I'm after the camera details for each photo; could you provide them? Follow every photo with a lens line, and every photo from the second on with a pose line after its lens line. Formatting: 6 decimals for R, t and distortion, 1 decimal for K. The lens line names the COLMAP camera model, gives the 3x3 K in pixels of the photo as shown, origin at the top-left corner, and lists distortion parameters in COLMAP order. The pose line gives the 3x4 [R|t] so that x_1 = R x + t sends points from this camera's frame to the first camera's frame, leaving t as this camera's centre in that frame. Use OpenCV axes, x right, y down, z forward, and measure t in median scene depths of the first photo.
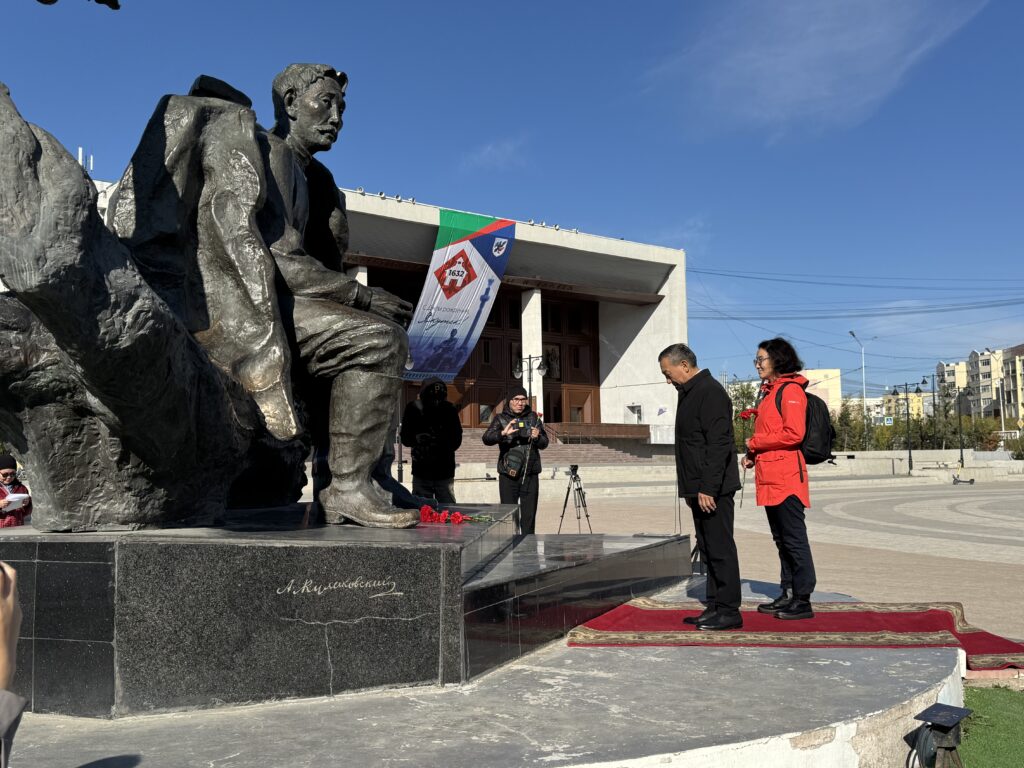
lens RADIAL K [[1050.4, 0, 510.4], [0, 1050.4, 389.6], [0, 0, 1]] dist [0.207370, -0.483859]
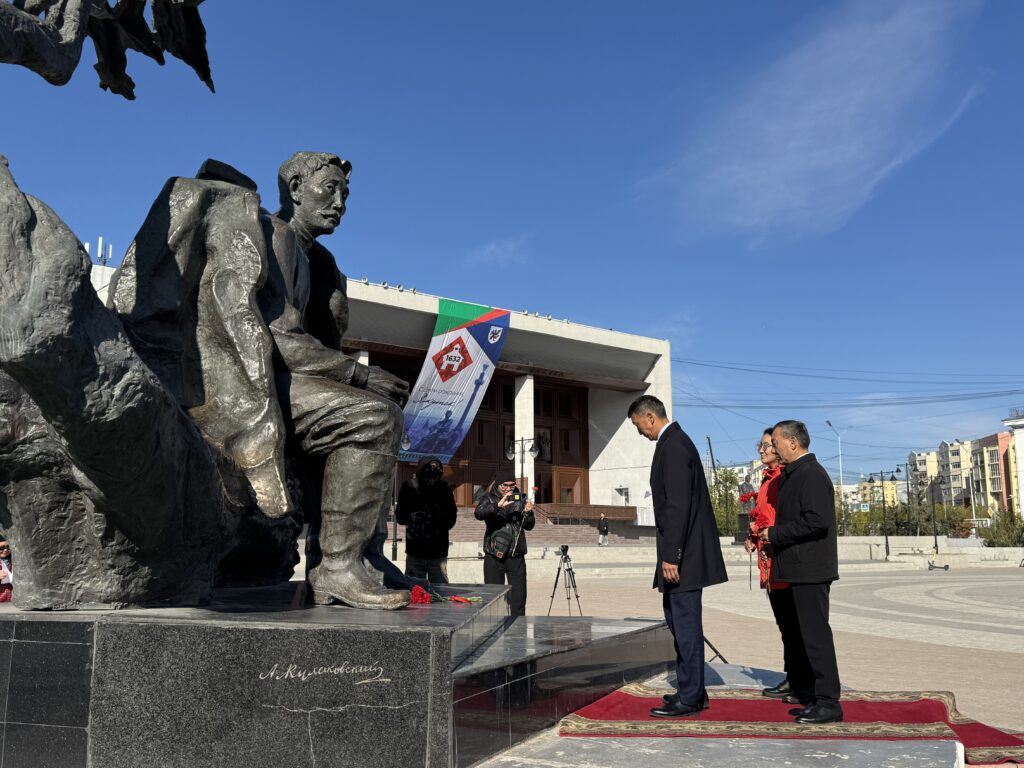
lens RADIAL K [[1000.5, 0, 514.9], [0, 1000.5, 380.1], [0, 0, 1]] dist [0.196378, -0.441837]
pose [[0.999826, 0.015262, 0.010693, -0.001570], [-0.014236, 0.995825, -0.090162, 0.001826], [-0.012024, 0.089994, 0.995870, 0.042871]]
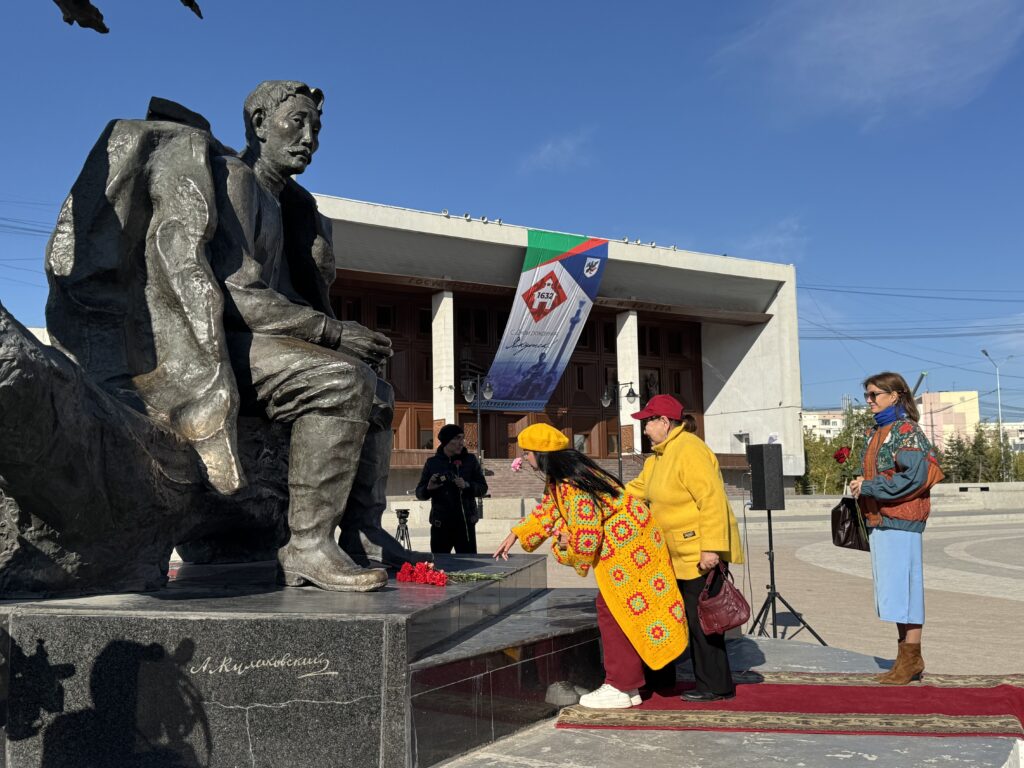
lens RADIAL K [[1103.4, 0, 506.3], [0, 1103.4, 385.5], [0, 0, 1]] dist [0.183335, -0.403527]
pose [[0.994907, -0.013118, -0.099935, 0.110624], [0.010309, 0.999539, -0.028573, -0.014197], [0.100264, 0.027397, 0.994584, 0.074554]]
